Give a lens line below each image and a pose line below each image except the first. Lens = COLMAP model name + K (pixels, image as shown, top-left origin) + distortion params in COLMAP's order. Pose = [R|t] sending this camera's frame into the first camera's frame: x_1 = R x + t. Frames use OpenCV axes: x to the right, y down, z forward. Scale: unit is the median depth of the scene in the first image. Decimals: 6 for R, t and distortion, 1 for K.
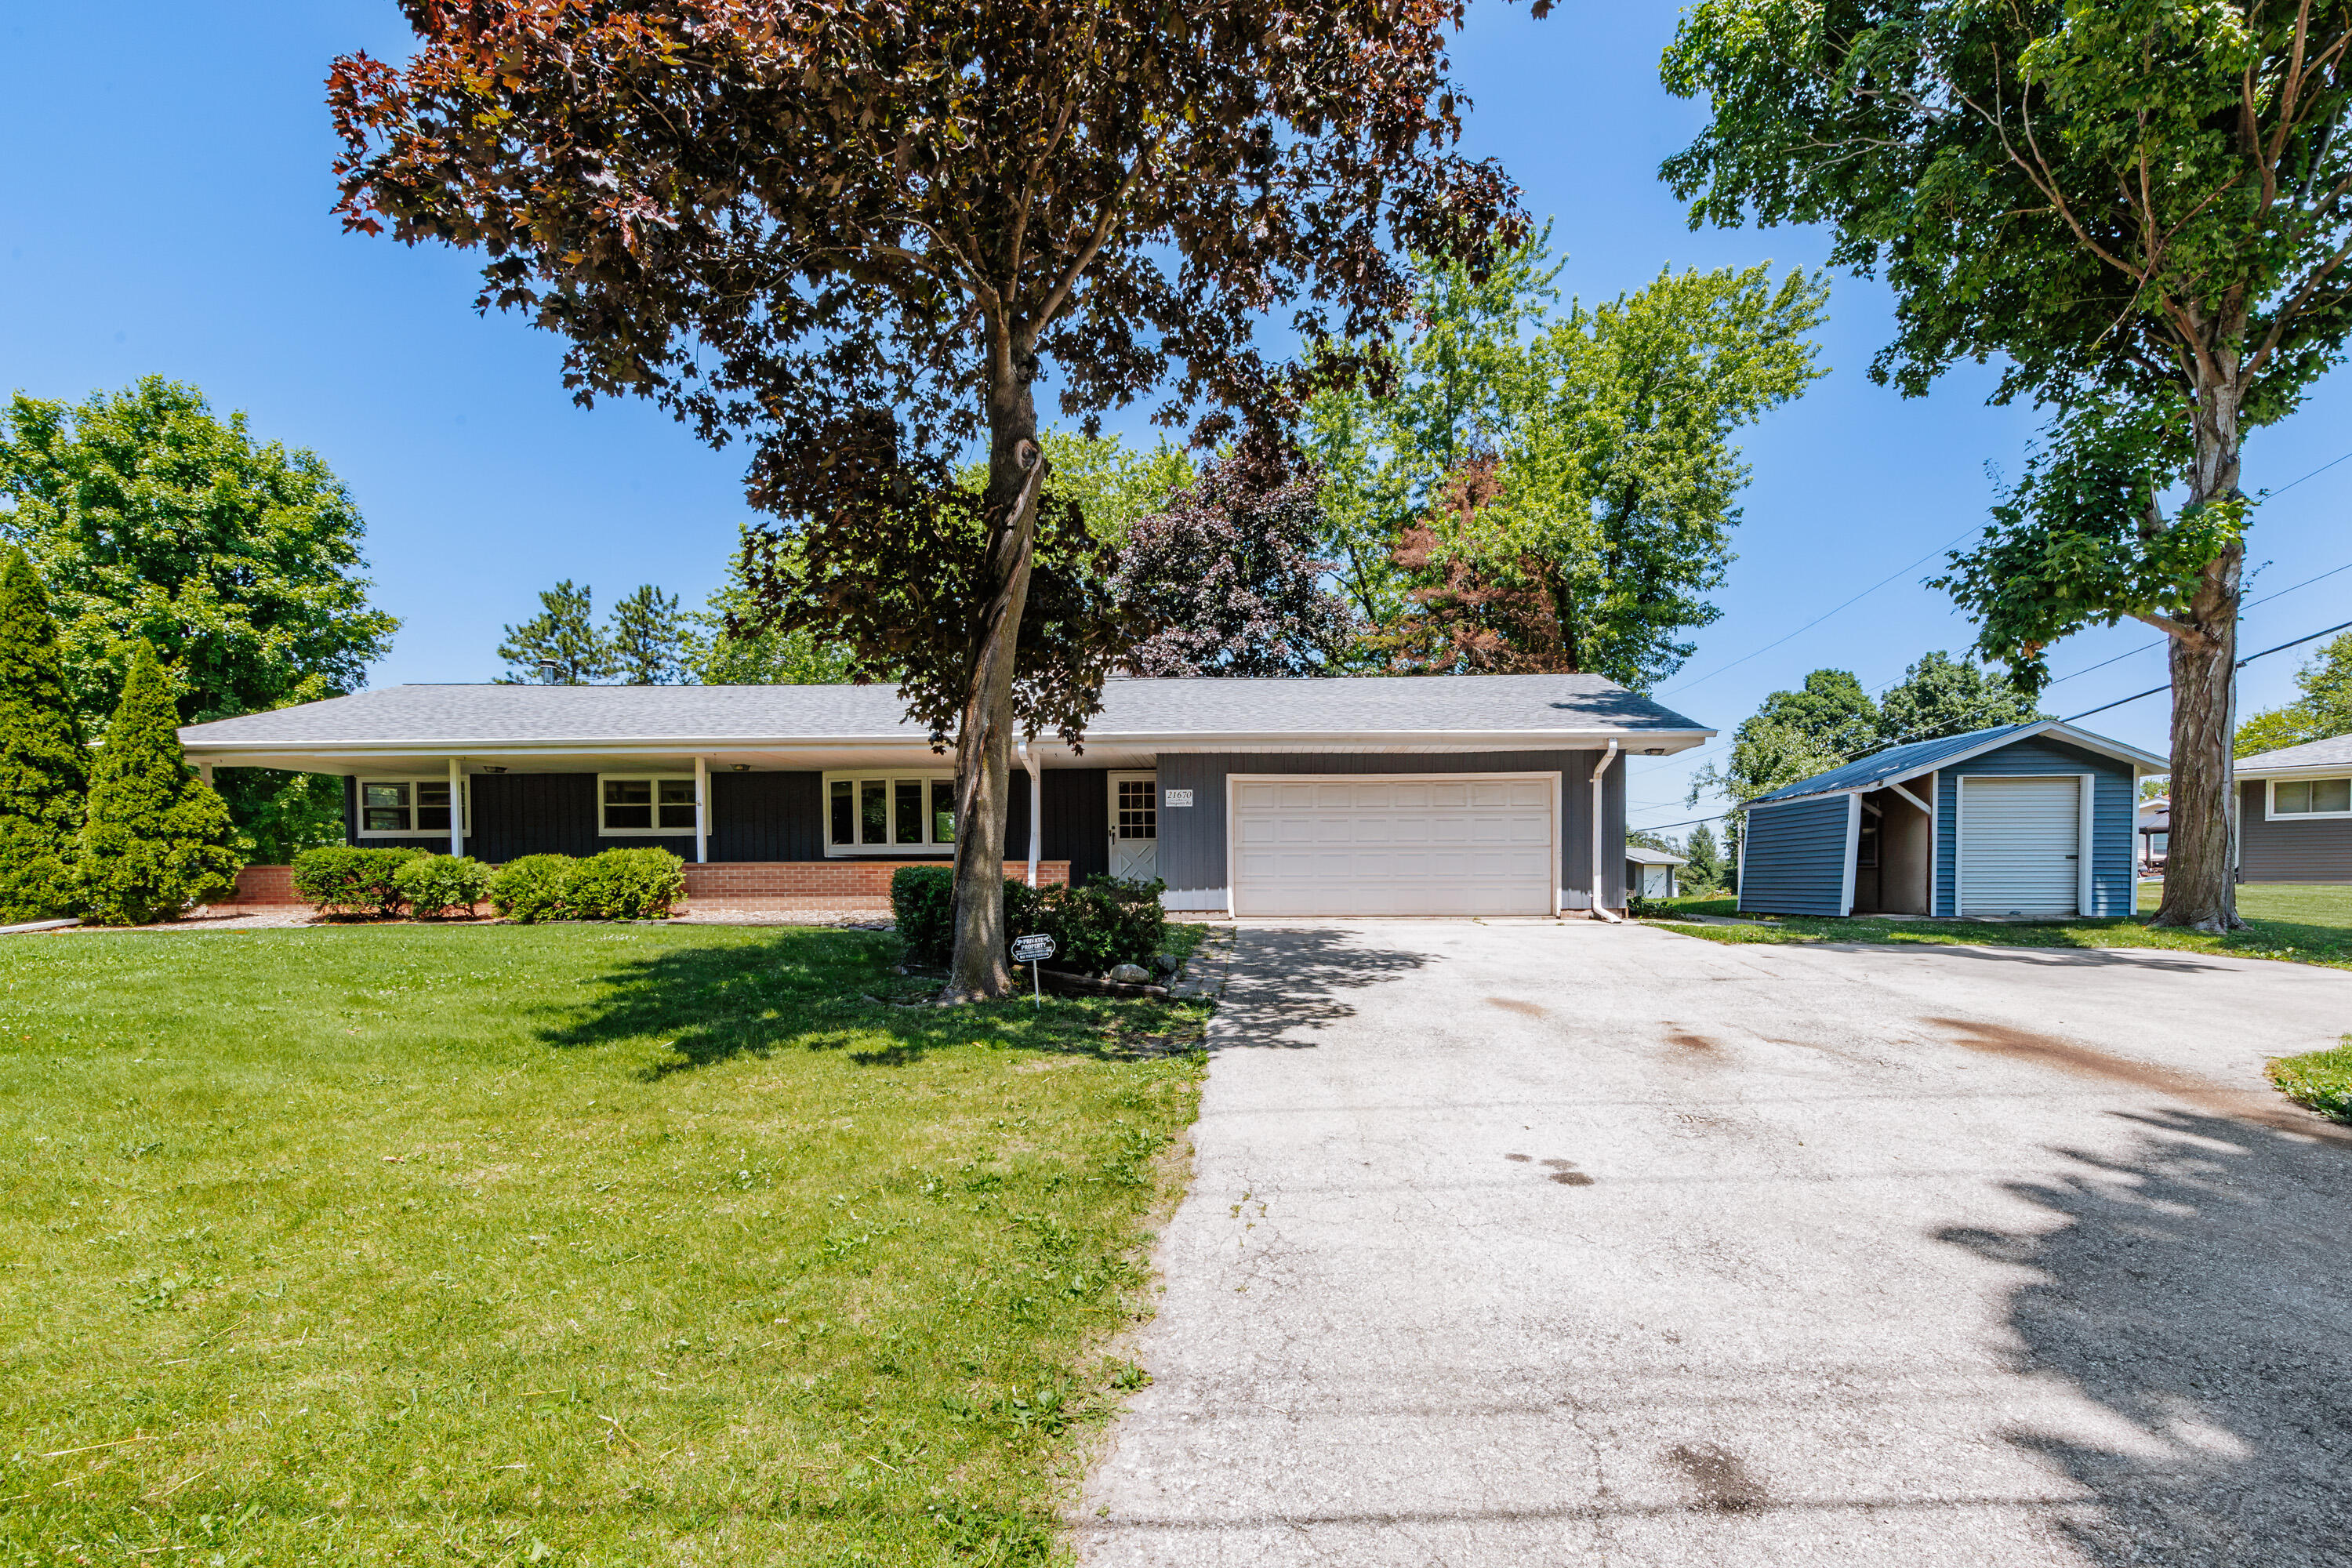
lens RADIAL K [[1042.4, 0, 1179.9], [0, 1042.4, 922.2], [0, 0, 1]] dist [0.005001, -0.000217]
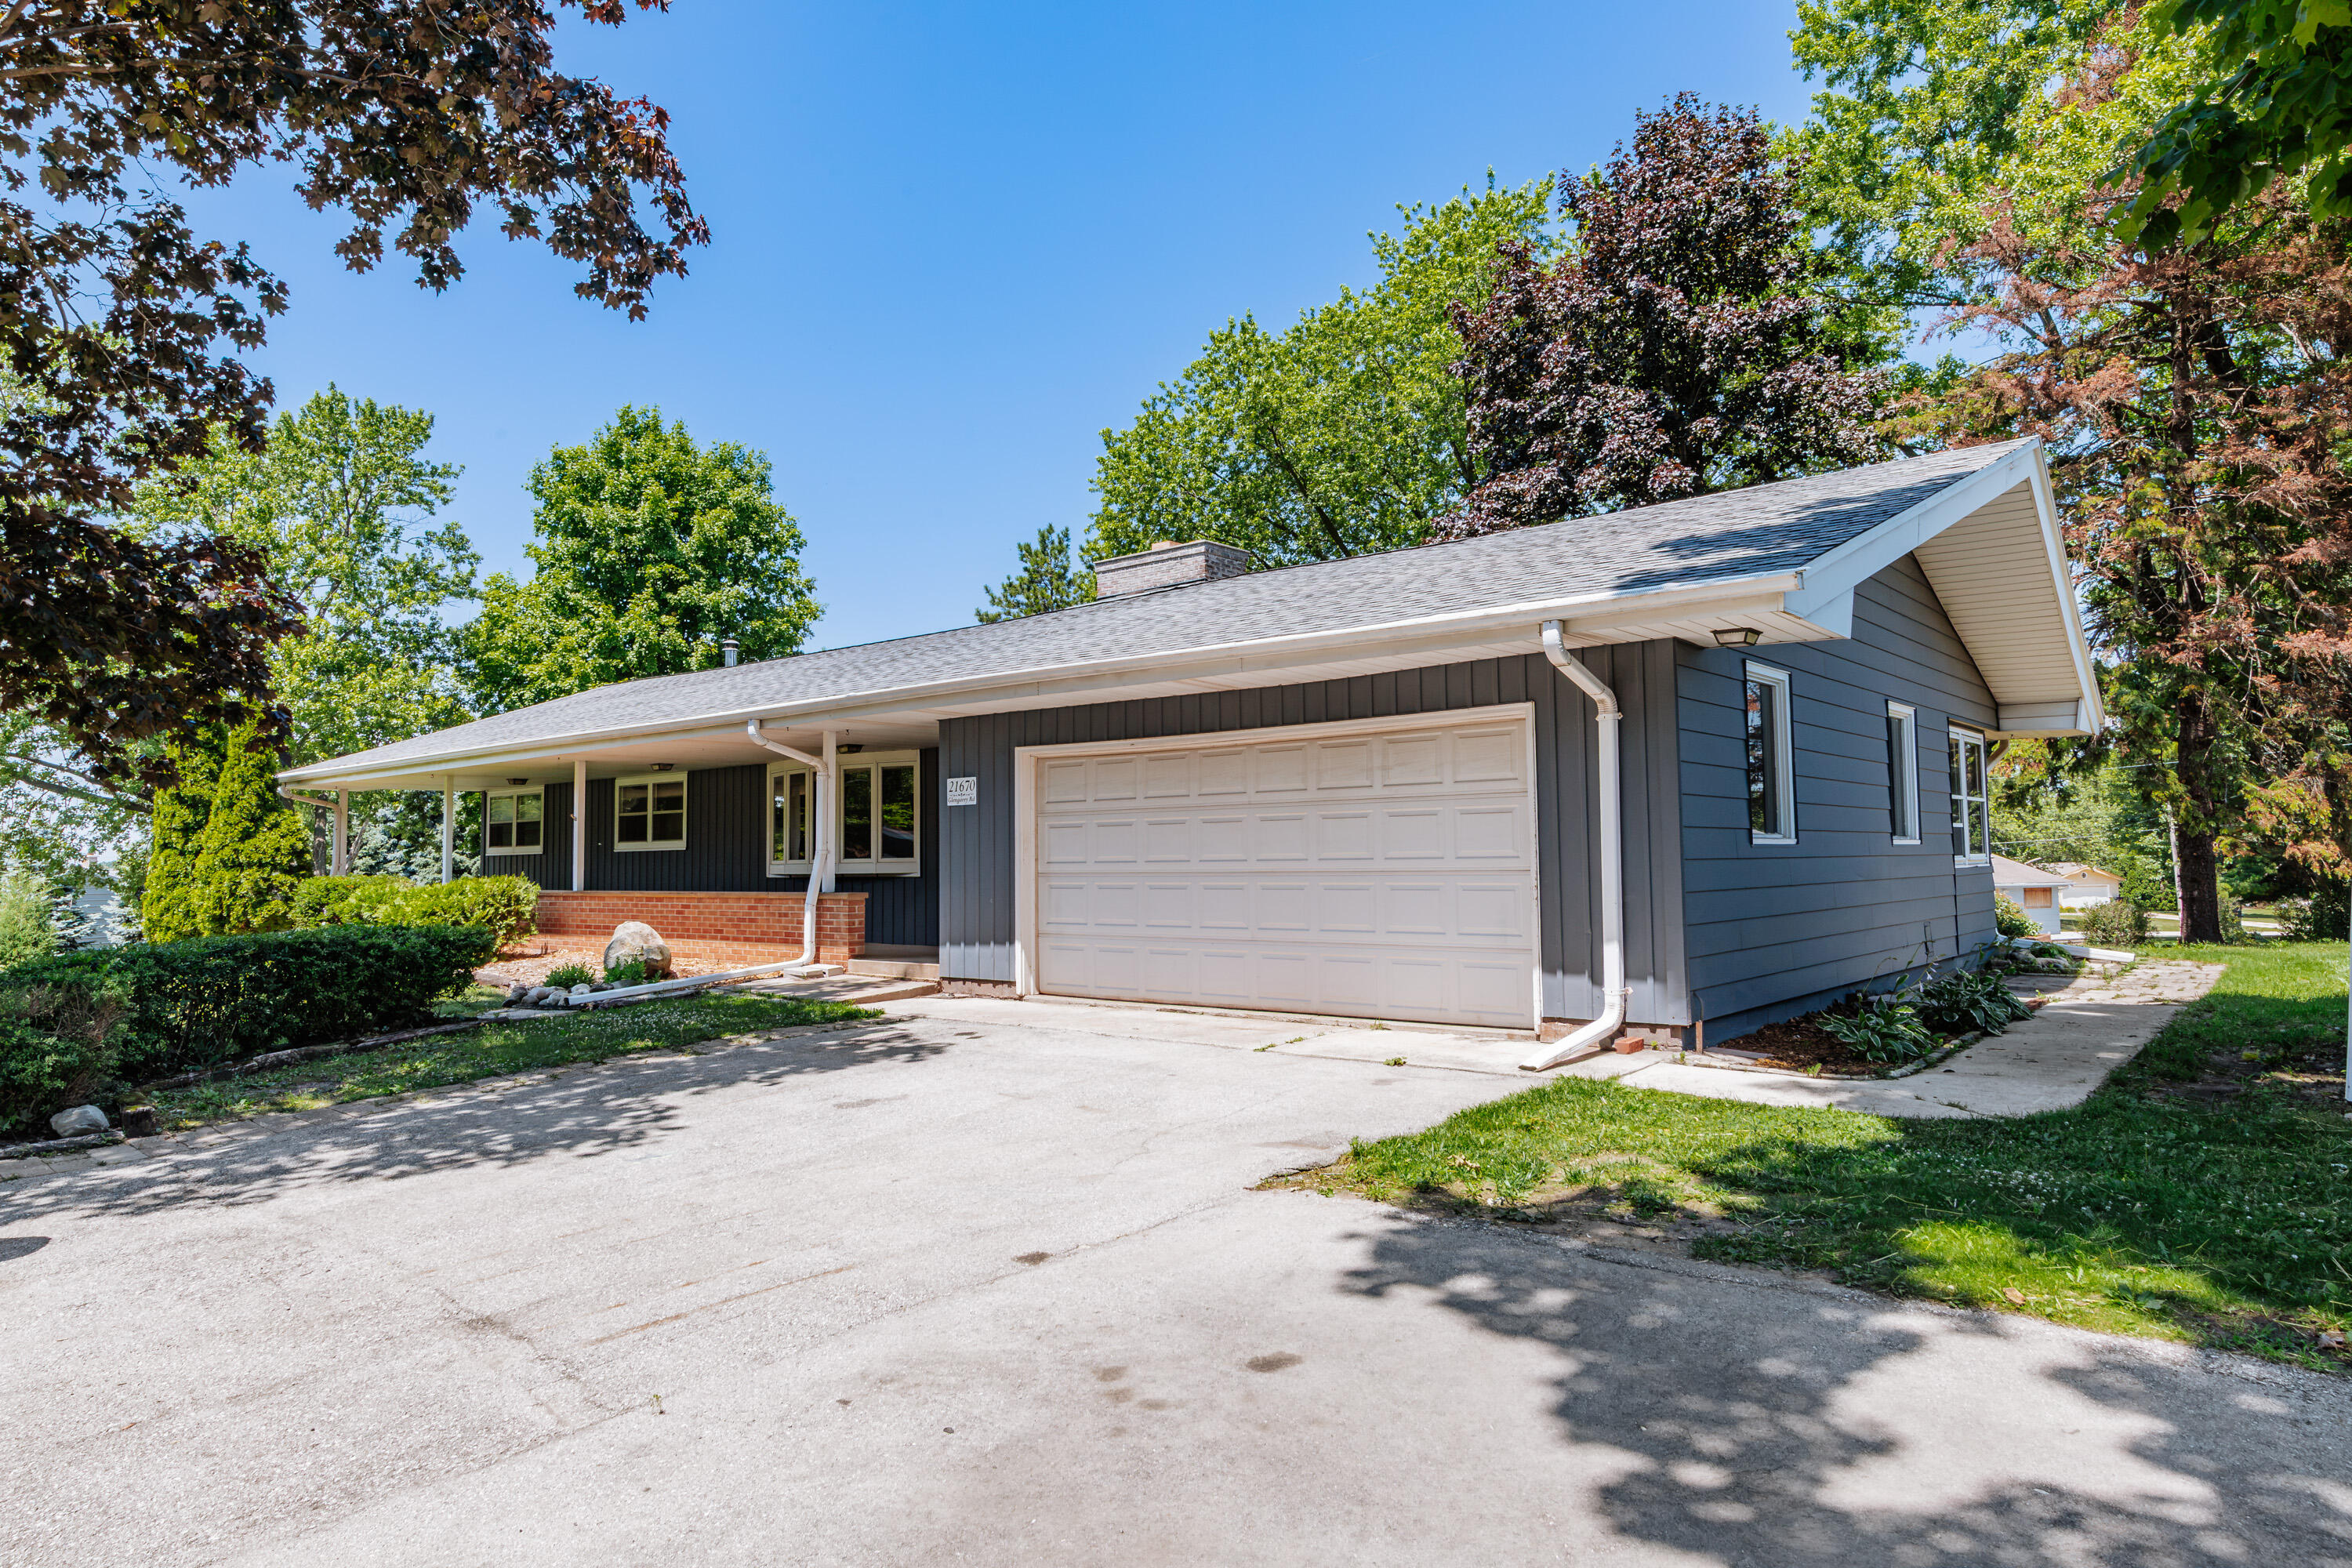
lens RADIAL K [[1429.1, 0, 1176.0], [0, 1429.1, 784.0], [0, 0, 1]] dist [0.003593, 0.000995]
pose [[0.763263, -0.037968, -0.644971, 0.631426], [-0.015134, 0.996947, -0.076597, -0.062783], [0.645910, 0.068225, 0.760359, 0.459657]]
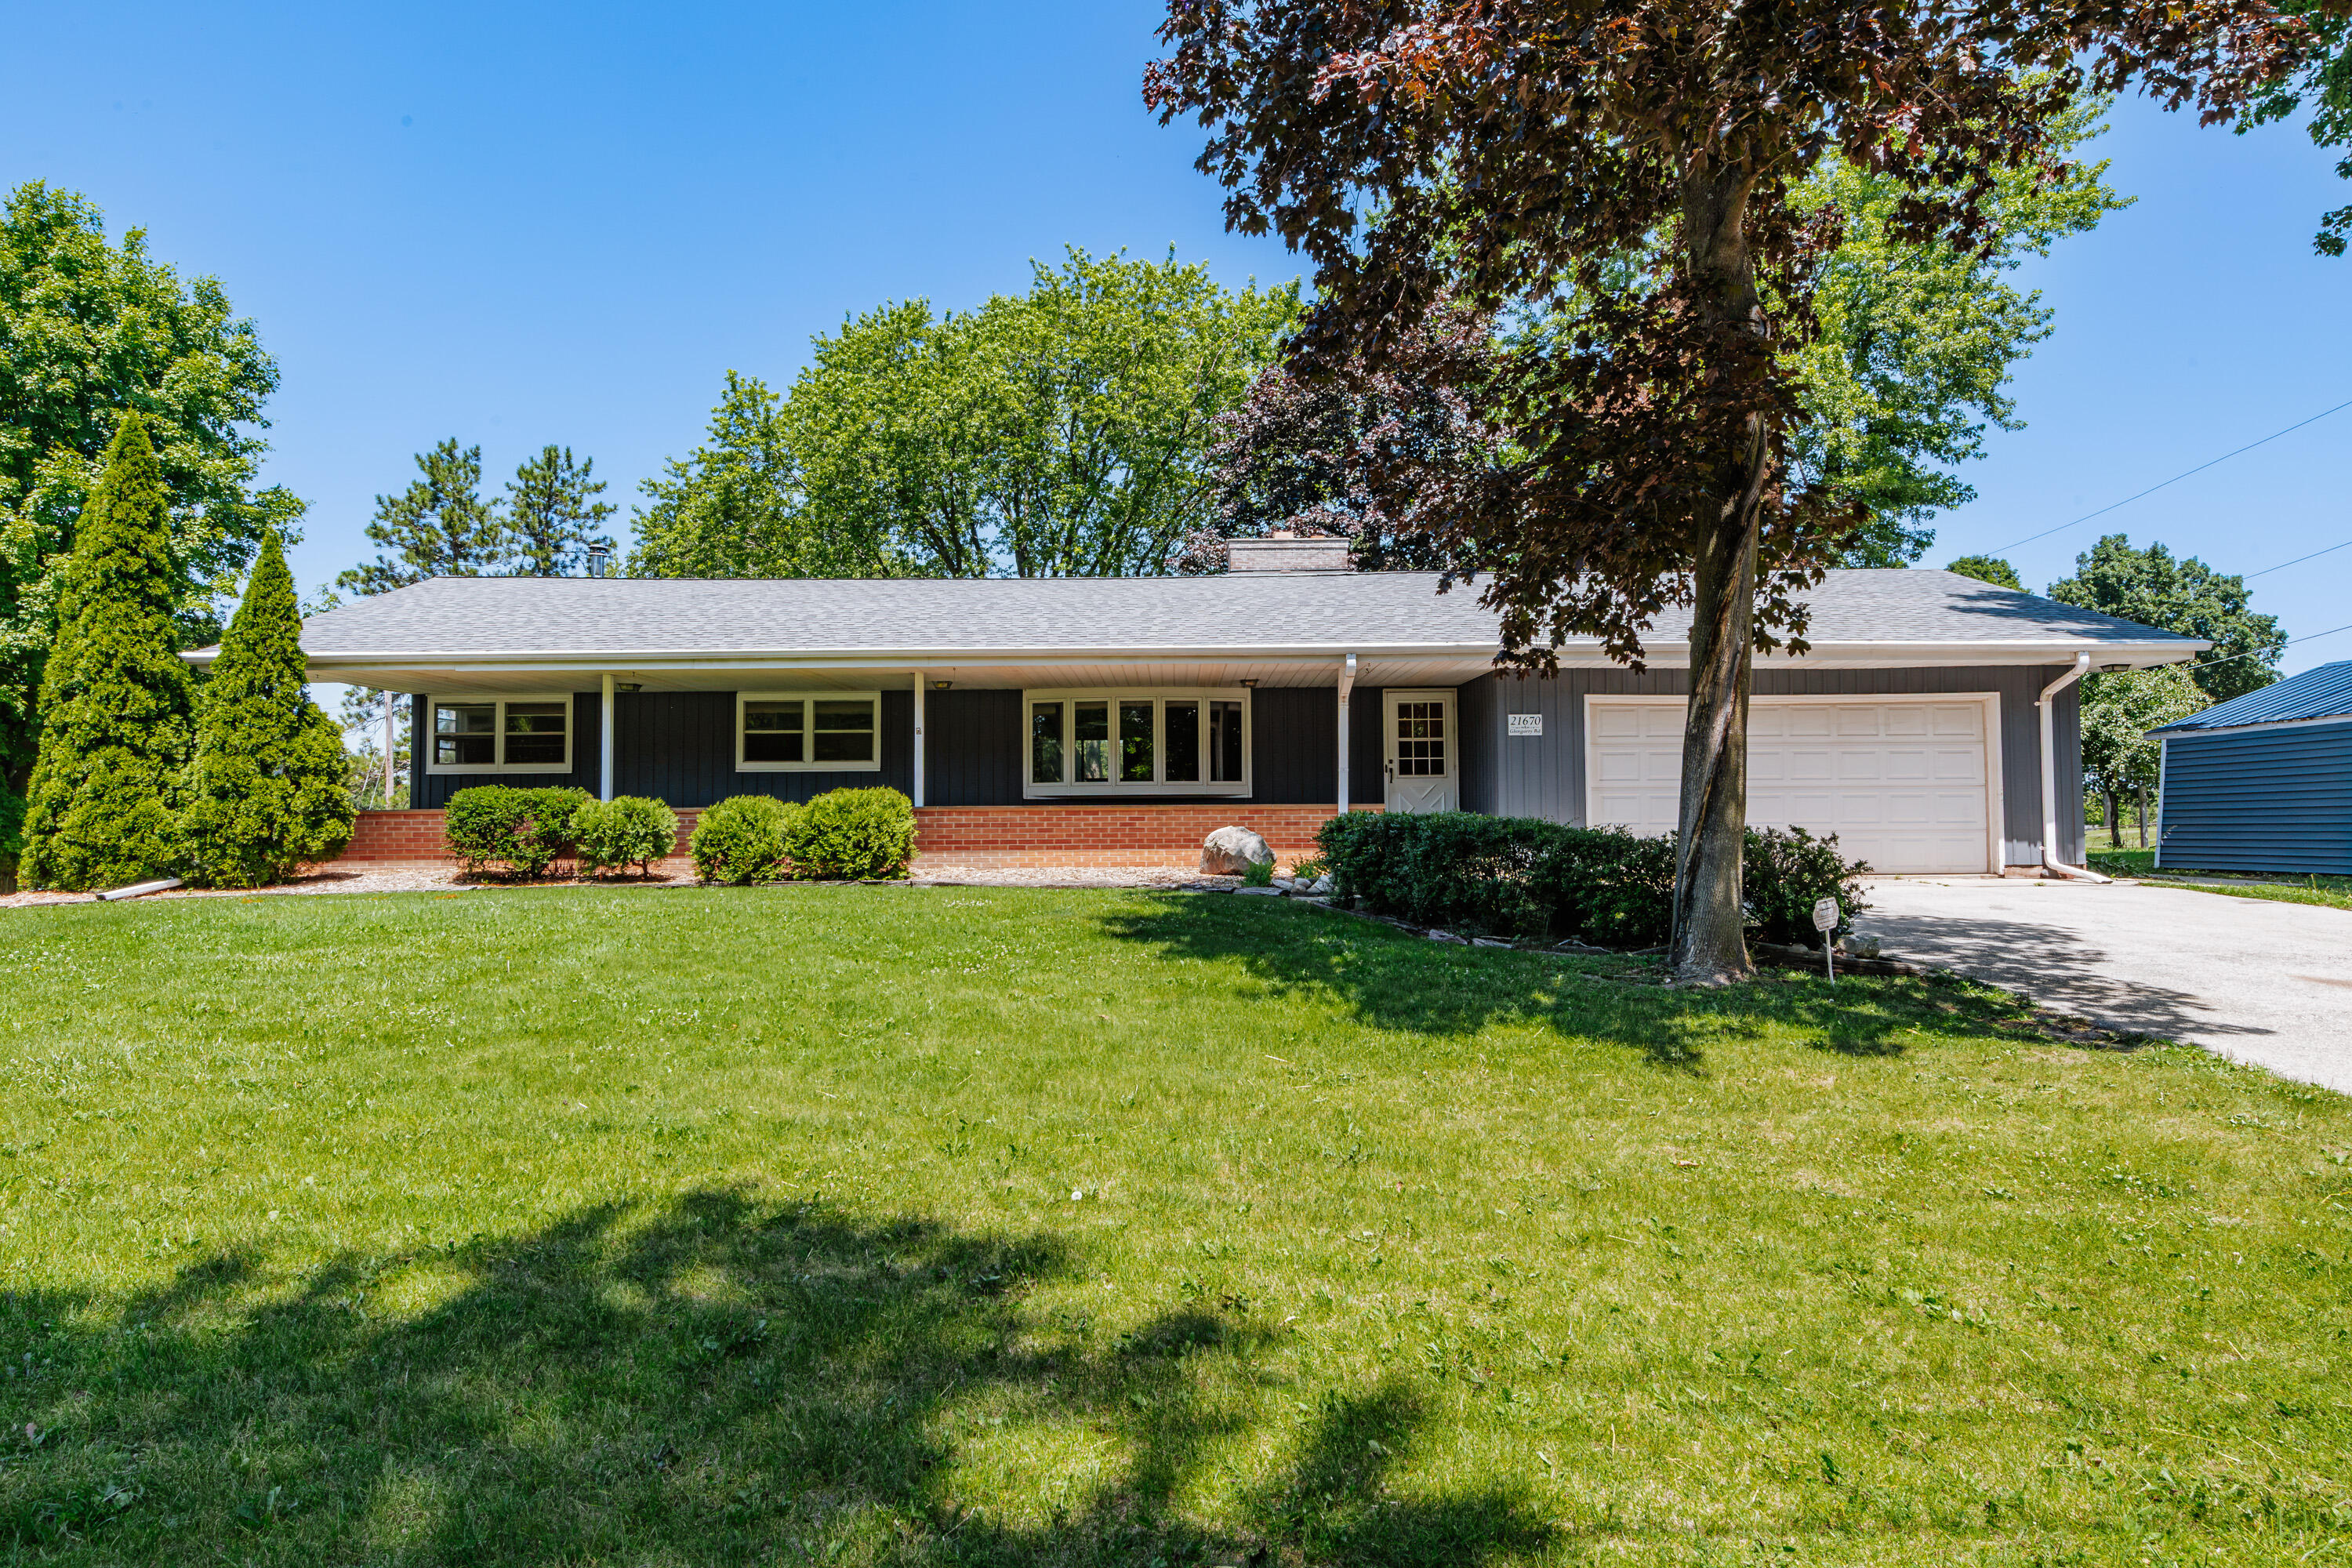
lens RADIAL K [[1373.0, 0, 1176.0], [0, 1373.0, 784.0], [0, 0, 1]] dist [0.008662, 0.001776]
pose [[0.999760, 0.000426, 0.021912, -0.286549], [0.001140, 0.997448, -0.071391, -0.000068], [-0.021886, 0.071399, 0.997208, -0.031448]]
